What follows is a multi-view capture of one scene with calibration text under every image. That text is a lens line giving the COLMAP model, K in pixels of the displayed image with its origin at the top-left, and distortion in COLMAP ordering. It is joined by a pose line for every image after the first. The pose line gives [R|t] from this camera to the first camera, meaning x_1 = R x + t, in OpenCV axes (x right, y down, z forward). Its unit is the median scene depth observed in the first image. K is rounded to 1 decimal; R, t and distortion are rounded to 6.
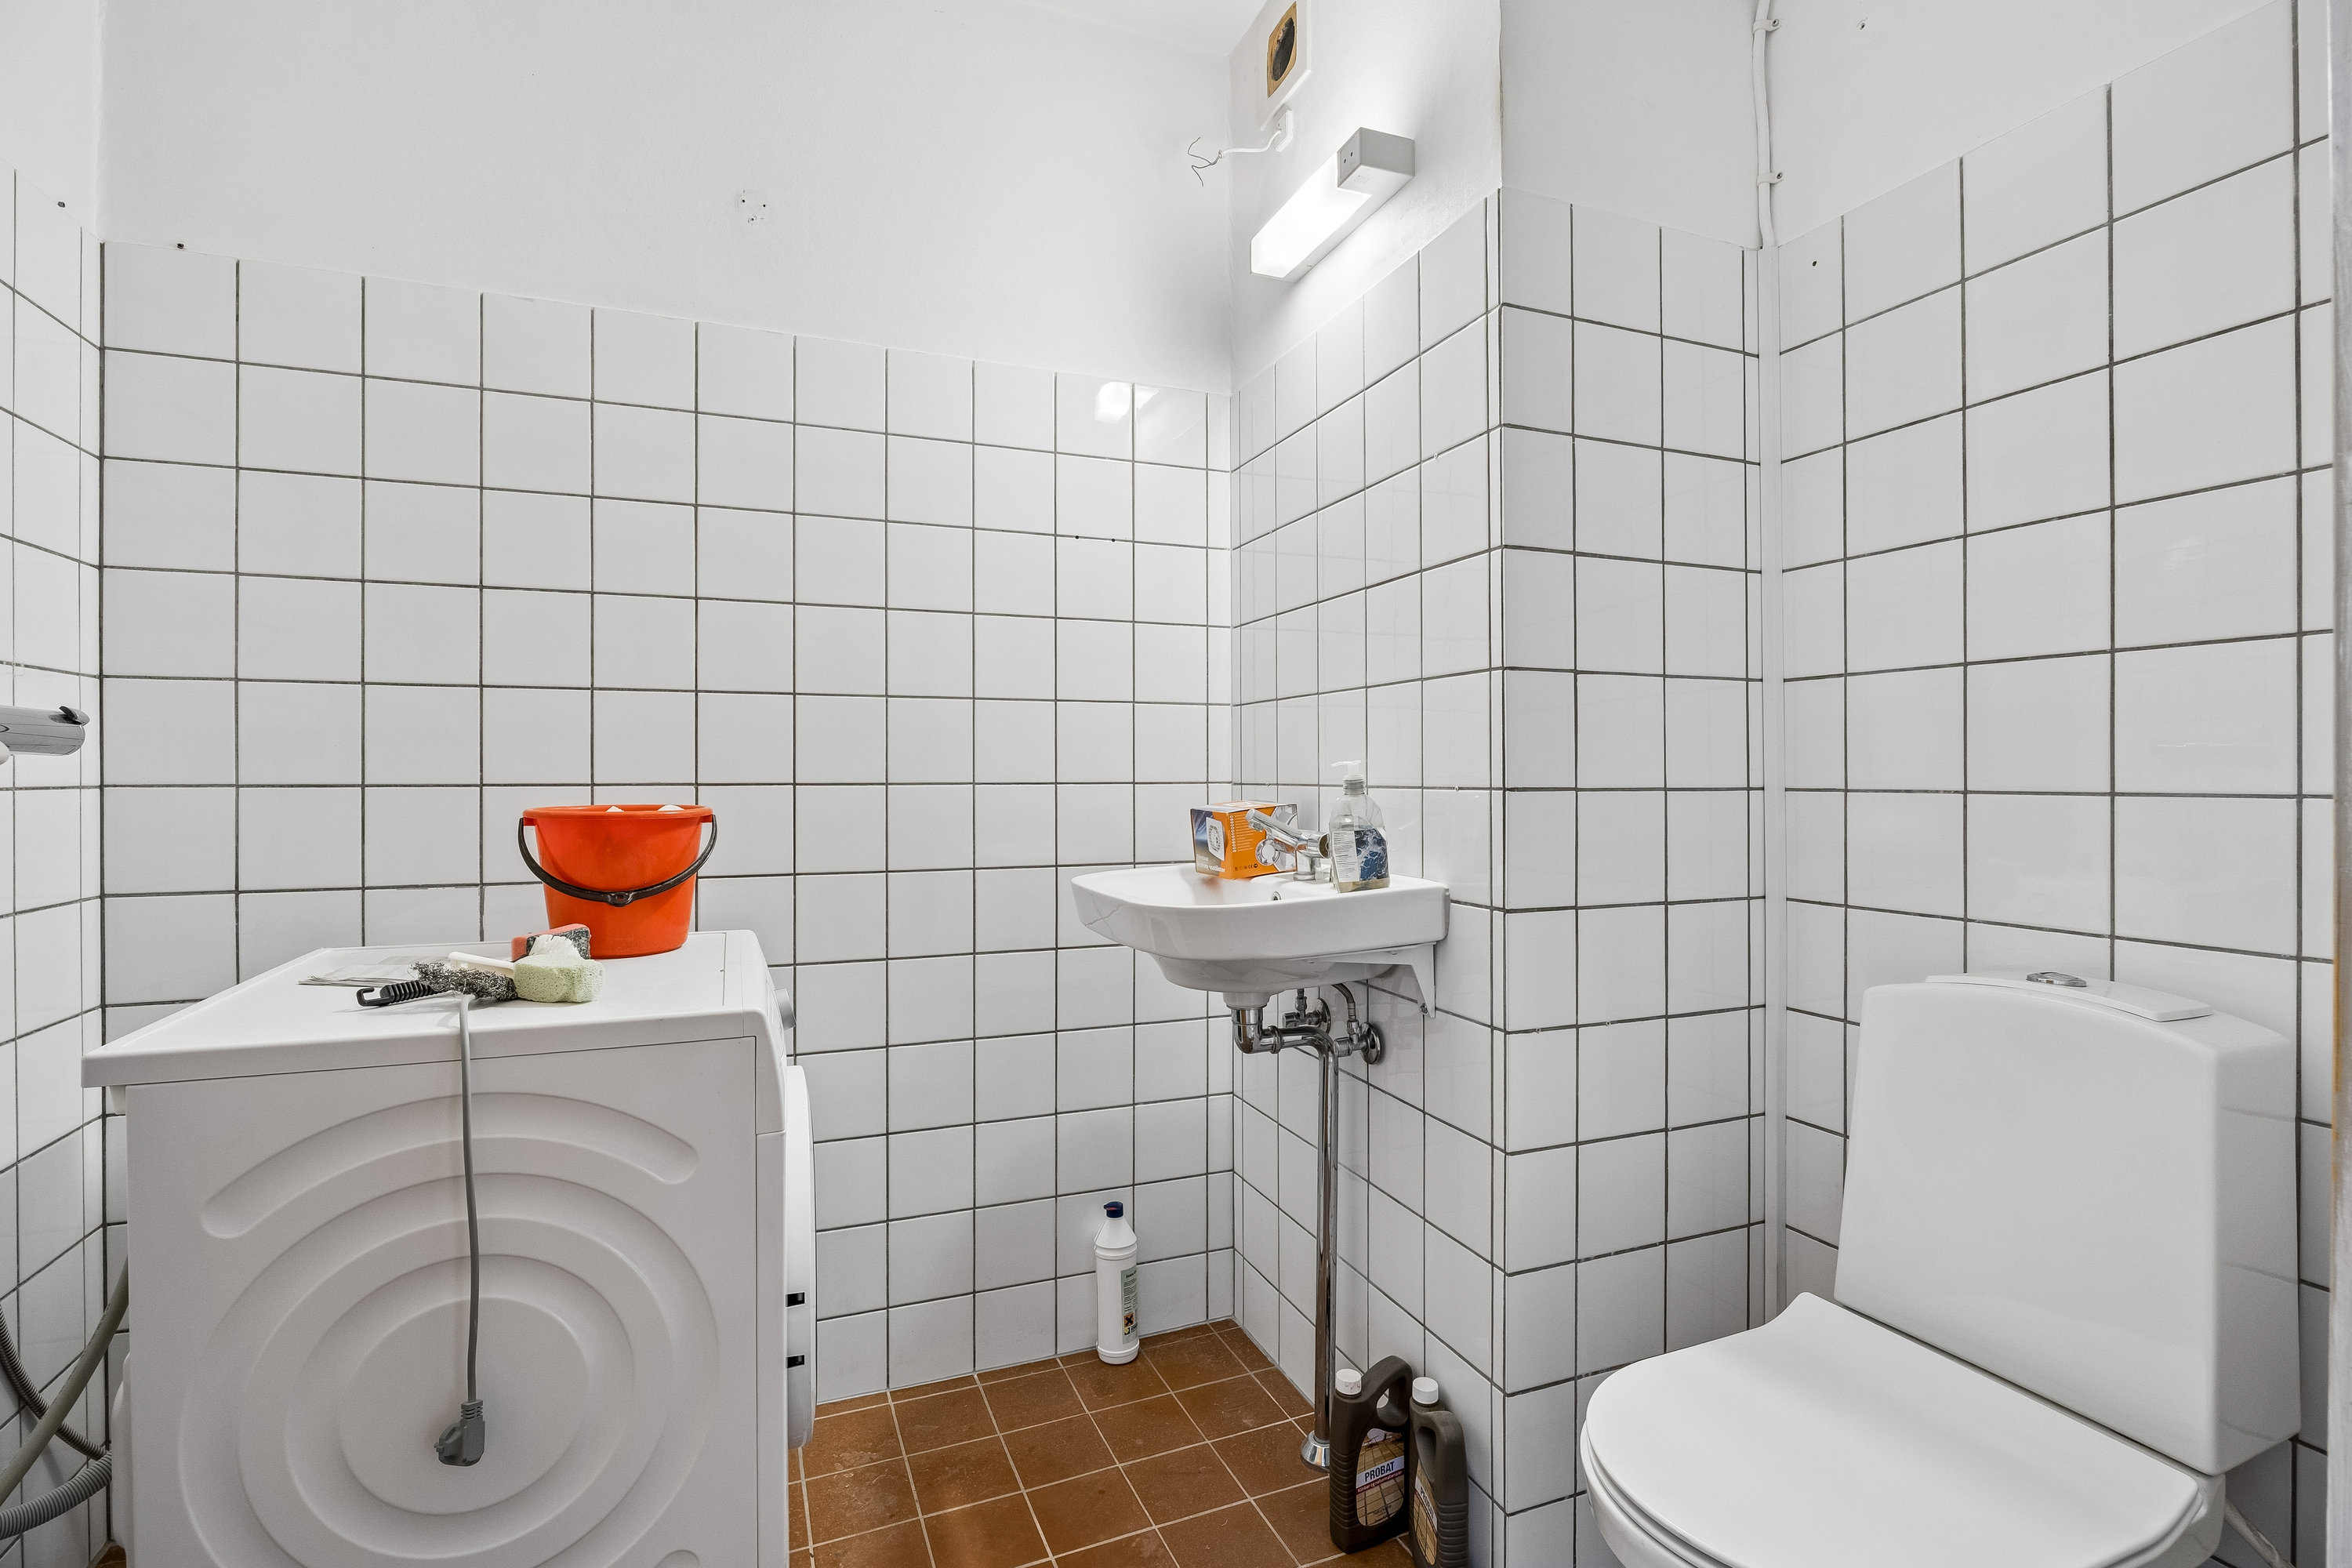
lens RADIAL K [[1116.3, 0, 1184.5], [0, 1116.3, 780.1], [0, 0, 1]] dist [-0.019314, -0.000695]
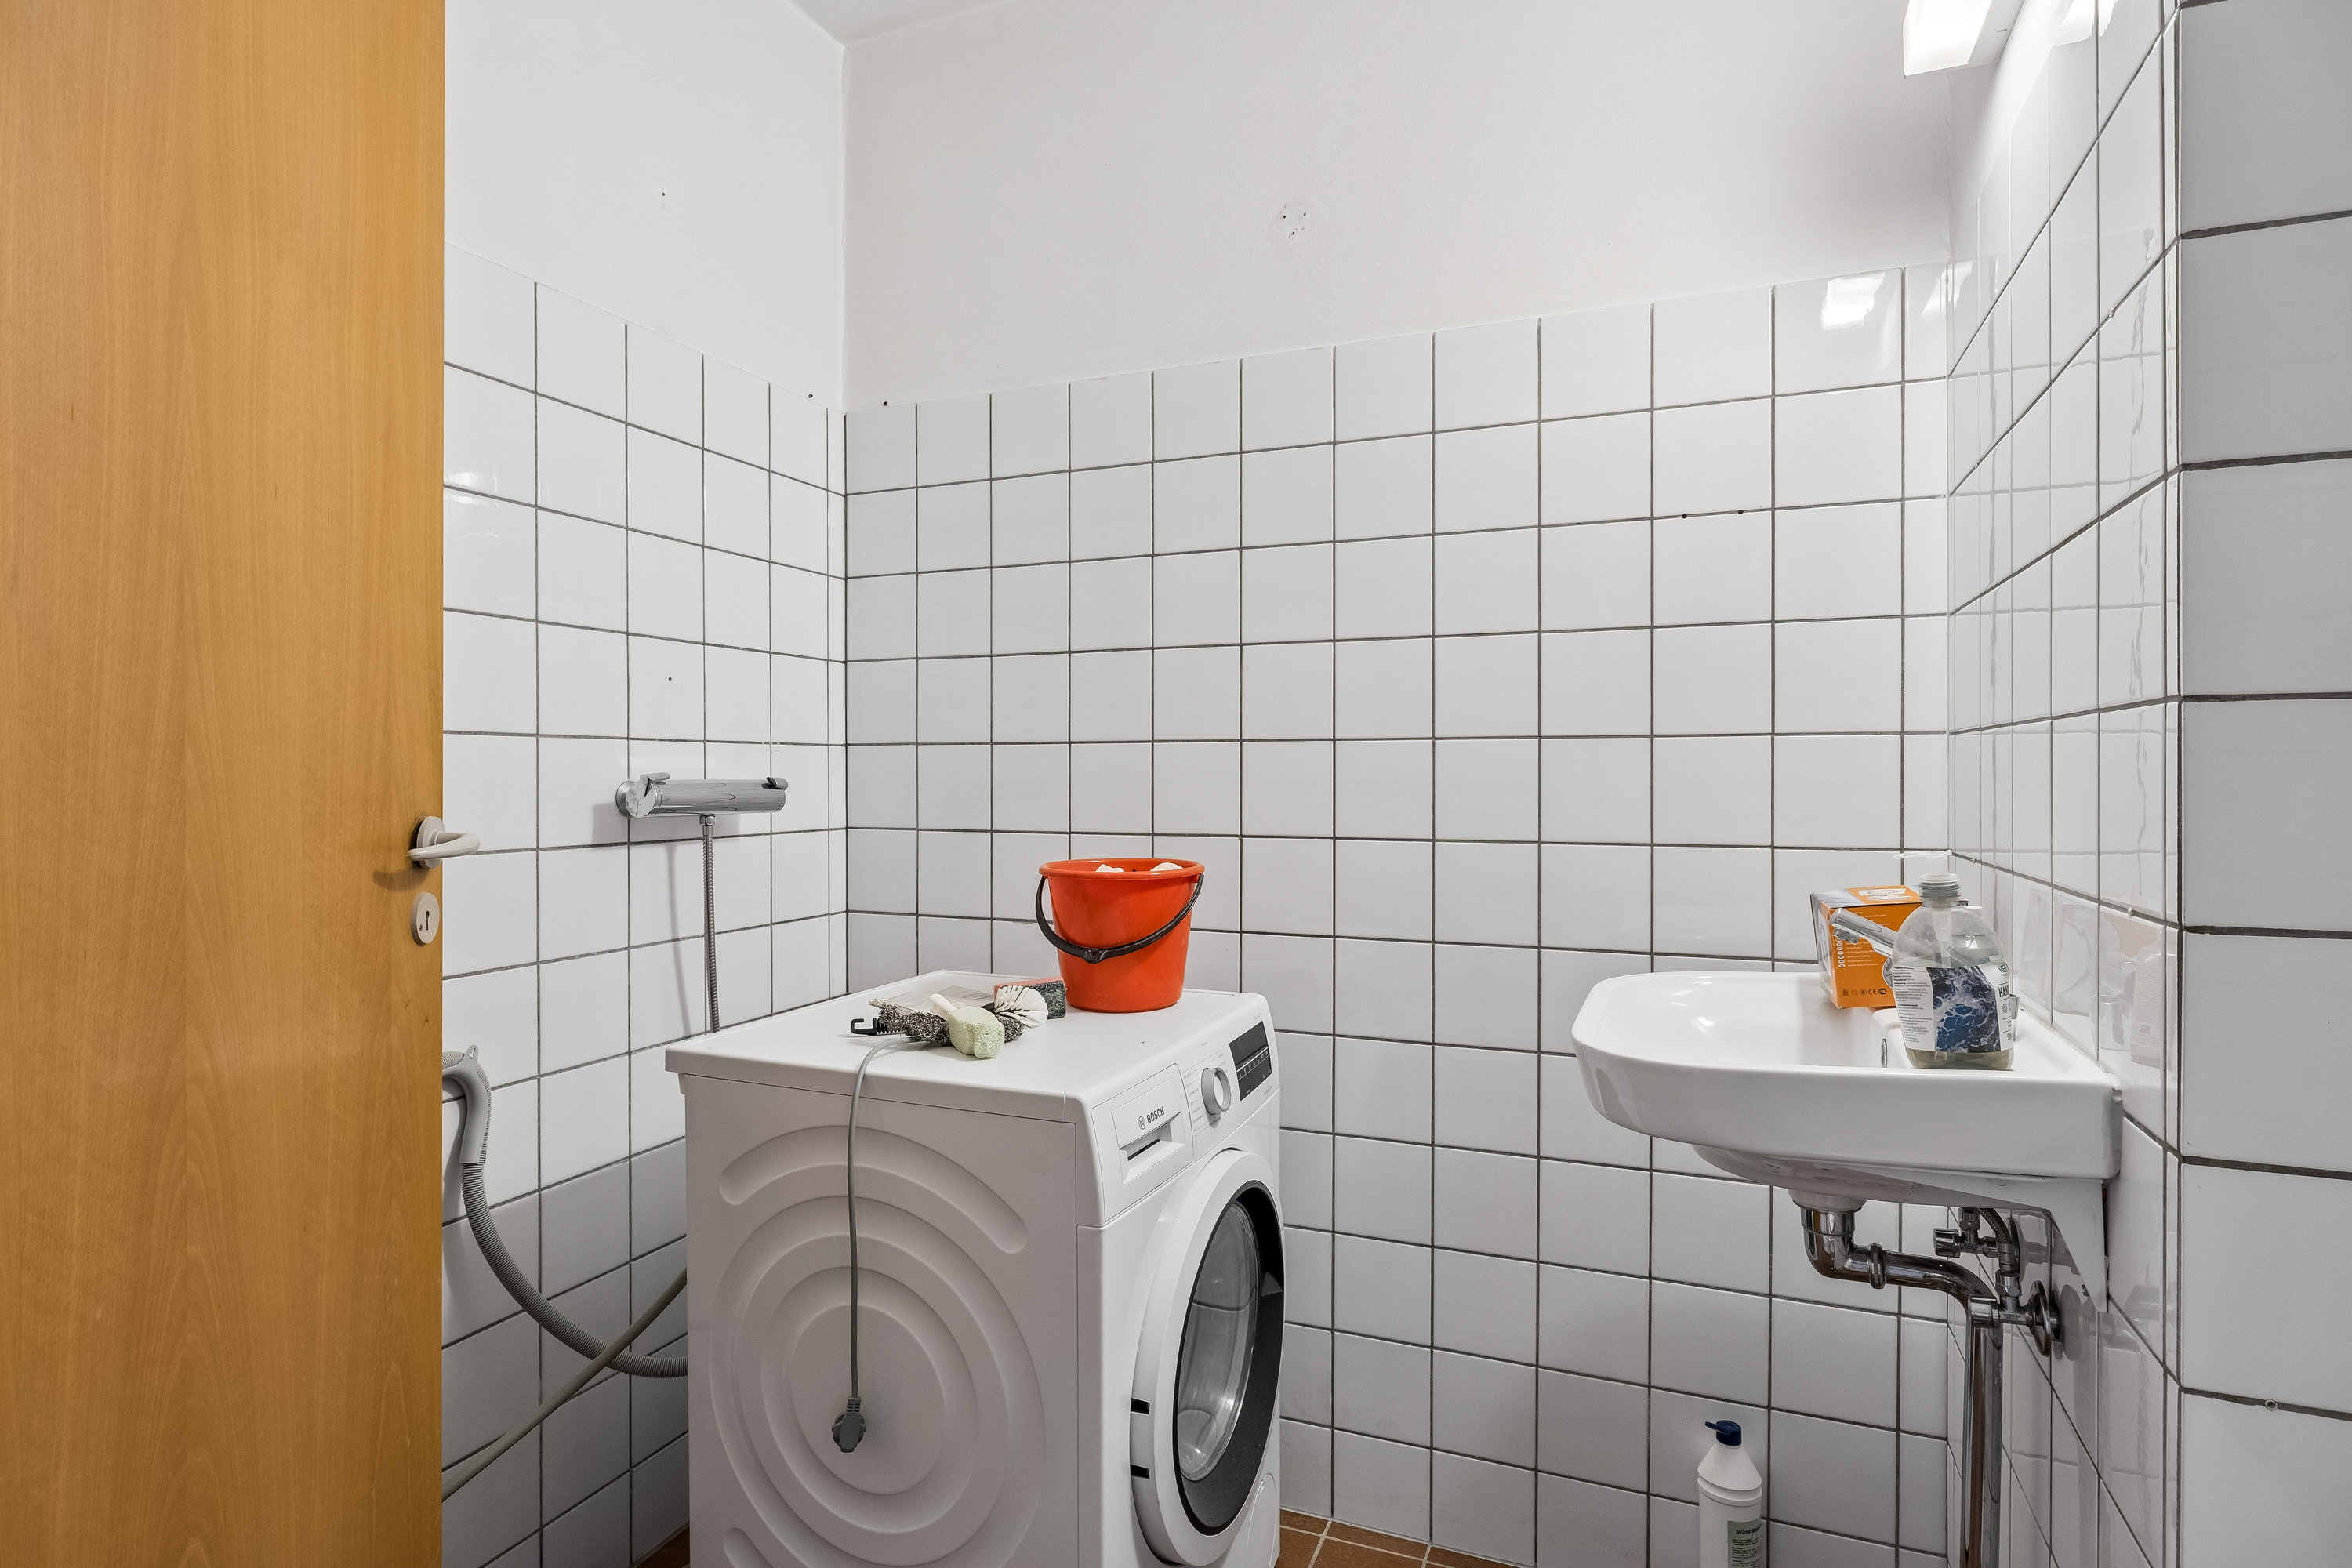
lens RADIAL K [[1251.5, 0, 1171.1], [0, 1251.5, 778.8], [0, 0, 1]] dist [-0.012297, 0.000260]
pose [[0.692167, 0.005732, -0.721715, 0.355975], [-0.002313, 0.999981, 0.005724, -0.060547], [0.721734, -0.002293, 0.692167, 0.228969]]
